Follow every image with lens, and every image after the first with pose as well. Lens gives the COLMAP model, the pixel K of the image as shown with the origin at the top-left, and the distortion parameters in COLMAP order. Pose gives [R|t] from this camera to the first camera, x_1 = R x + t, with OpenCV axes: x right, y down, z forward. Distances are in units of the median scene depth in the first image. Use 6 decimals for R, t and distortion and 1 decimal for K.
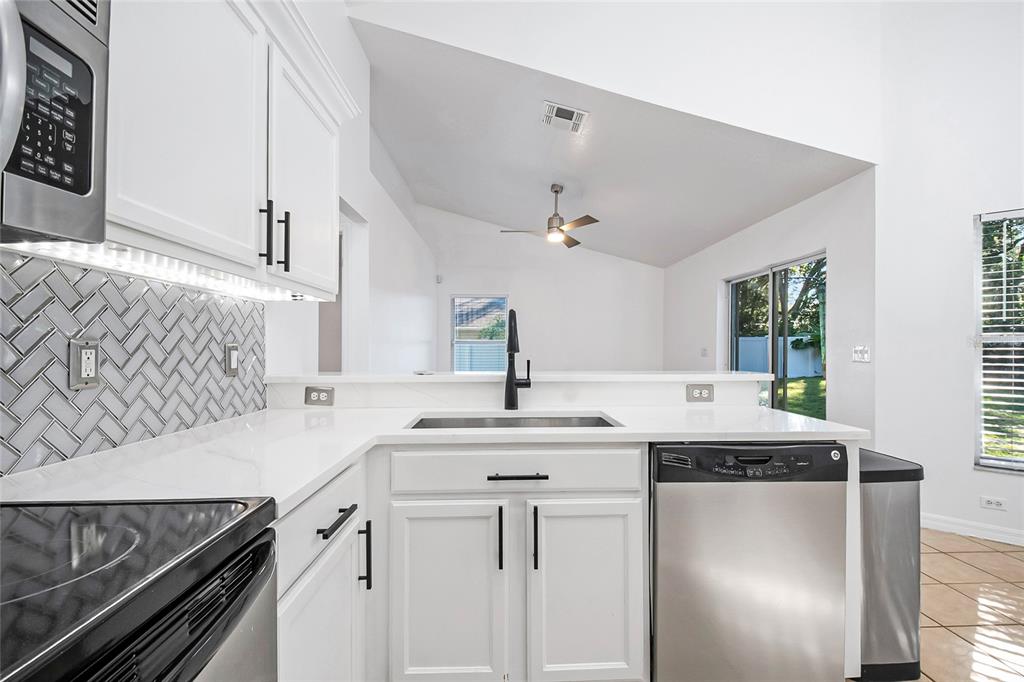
lens RADIAL K [[463.1, 0, 515.7], [0, 463.1, 345.8], [0, 0, 1]] dist [0.033447, -0.000143]
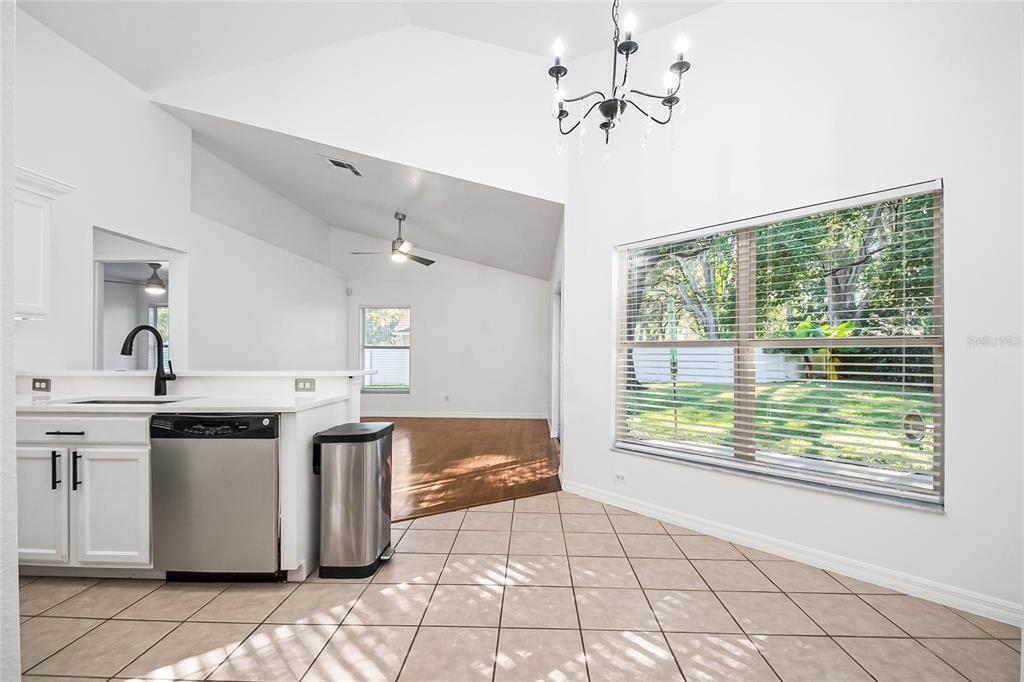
lens RADIAL K [[460.1, 0, 510.9], [0, 460.1, 352.1], [0, 0, 1]] dist [0.017727, -0.000429]
pose [[0.995676, 0.002181, -0.092868, 1.336171], [-0.001835, 0.999991, 0.003808, -0.003206], [0.092876, -0.003621, 0.995671, -0.359963]]
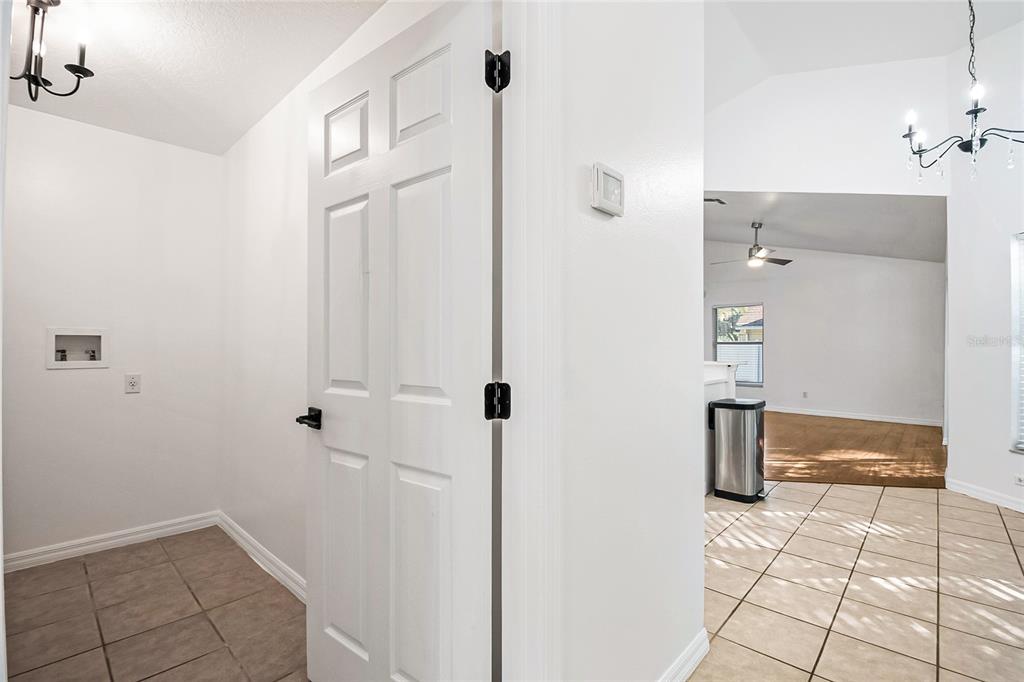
lens RADIAL K [[452.8, 0, 519.4], [0, 452.8, 340.1], [0, 0, 1]] dist [0.004185, -0.015377]
pose [[0.706623, -0.007684, -0.707549, 1.449173], [-0.000277, 0.999938, -0.011135, -0.004610], [0.707590, 0.008064, 0.706577, -1.027921]]
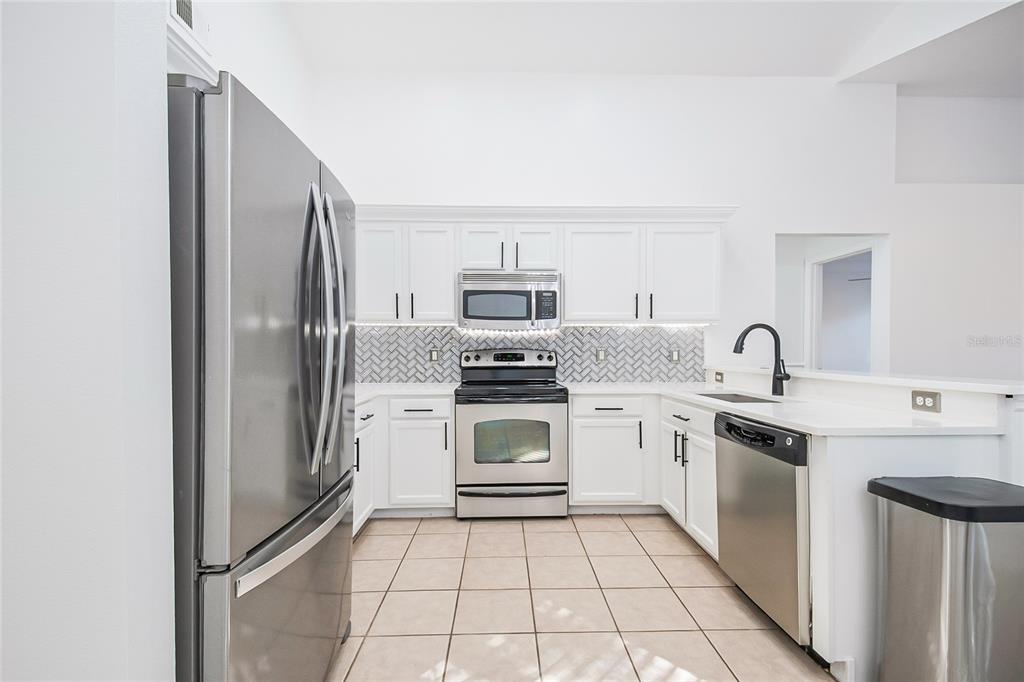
lens RADIAL K [[460.1, 0, 510.9], [0, 460.1, 352.1], [0, 0, 1]] dist [0.017727, -0.000429]
pose [[-0.017690, 0.004179, -0.999835, 1.534395], [0.006761, 0.999969, 0.004060, -0.001376], [0.999821, -0.006688, -0.017718, 0.267700]]
